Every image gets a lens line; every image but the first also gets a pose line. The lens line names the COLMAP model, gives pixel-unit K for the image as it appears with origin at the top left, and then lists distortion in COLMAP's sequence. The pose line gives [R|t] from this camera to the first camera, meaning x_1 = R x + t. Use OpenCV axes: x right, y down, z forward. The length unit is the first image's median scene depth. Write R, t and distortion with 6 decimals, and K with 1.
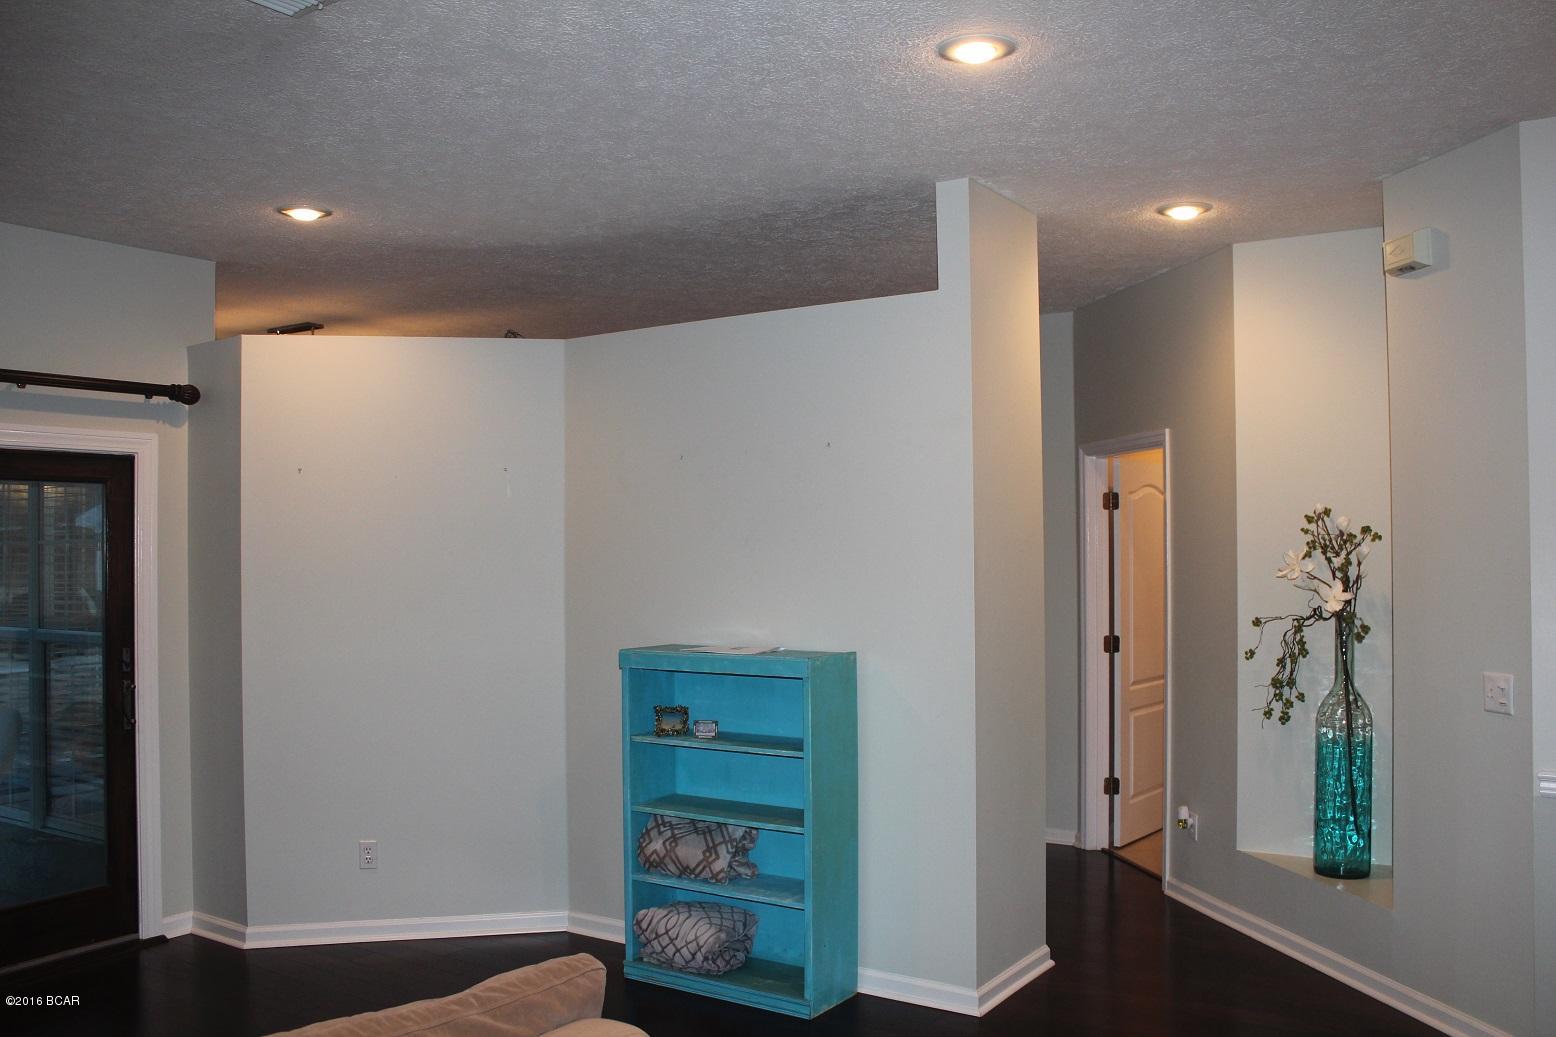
lens RADIAL K [[1293.7, 0, 802.5], [0, 1293.7, 524.5], [0, 0, 1]] dist [-0.170778, 0.157254]
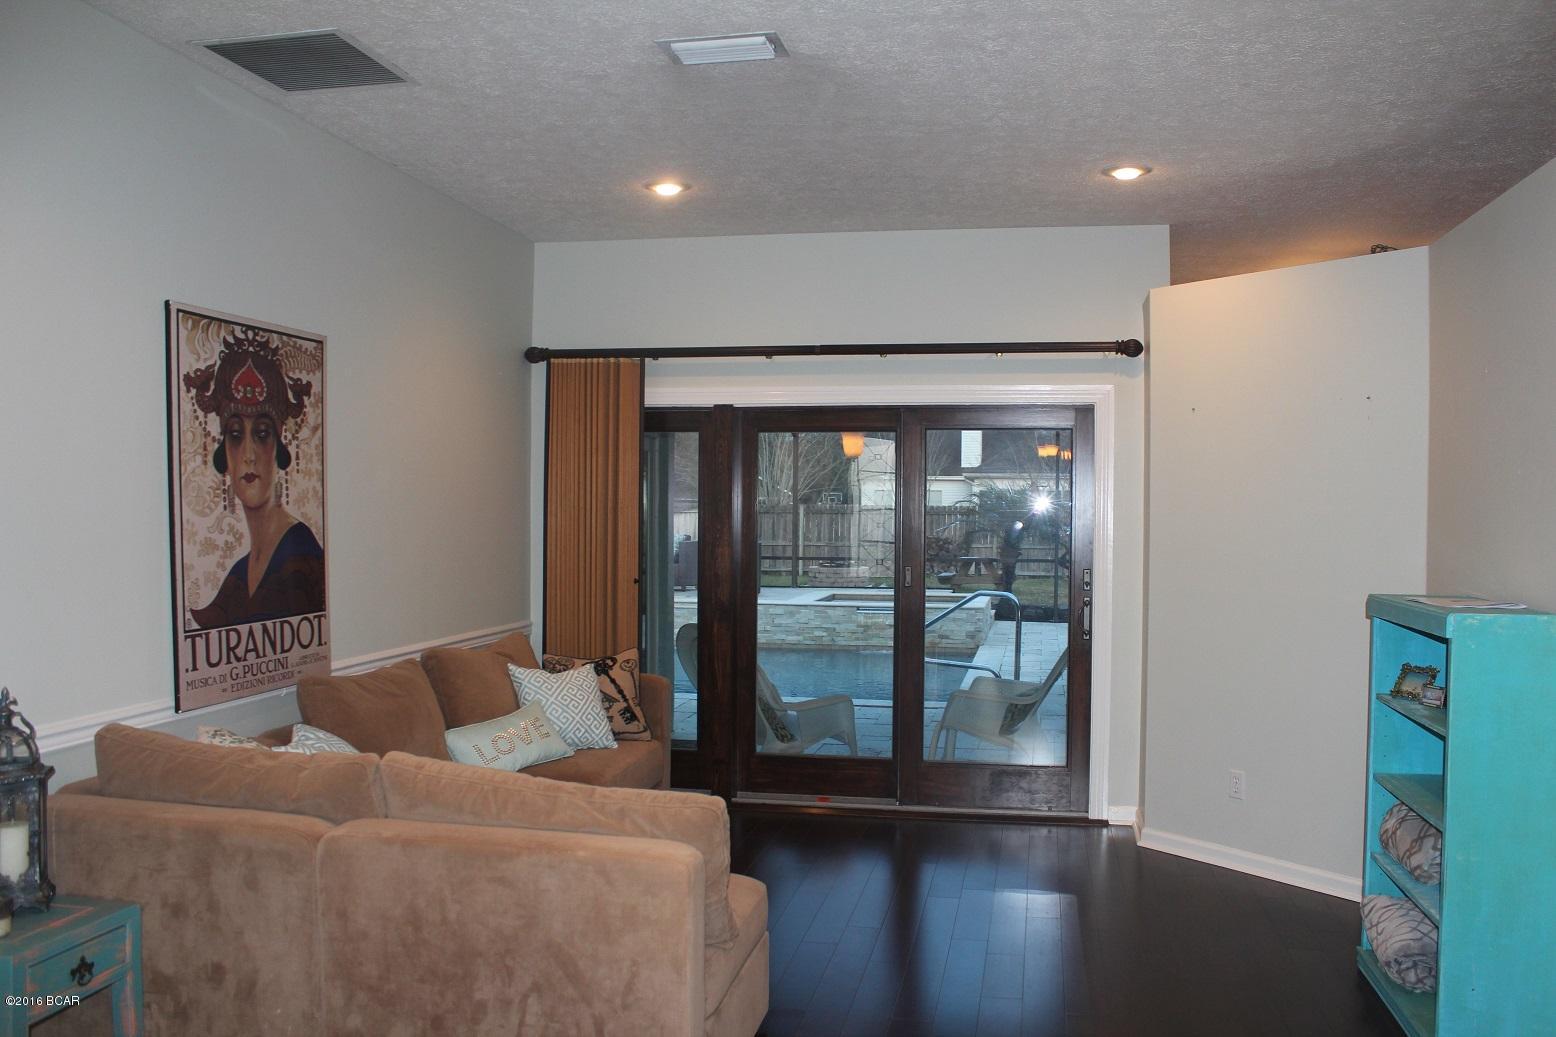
lens RADIAL K [[1293.7, 0, 802.5], [0, 1293.7, 524.5], [0, 0, 1]] dist [-0.170778, 0.157254]
pose [[0.372010, 0.021334, -0.927984, 0.478039], [-0.001803, 0.999751, 0.022261, 0.029576], [0.928227, -0.006608, 0.371955, 0.297504]]
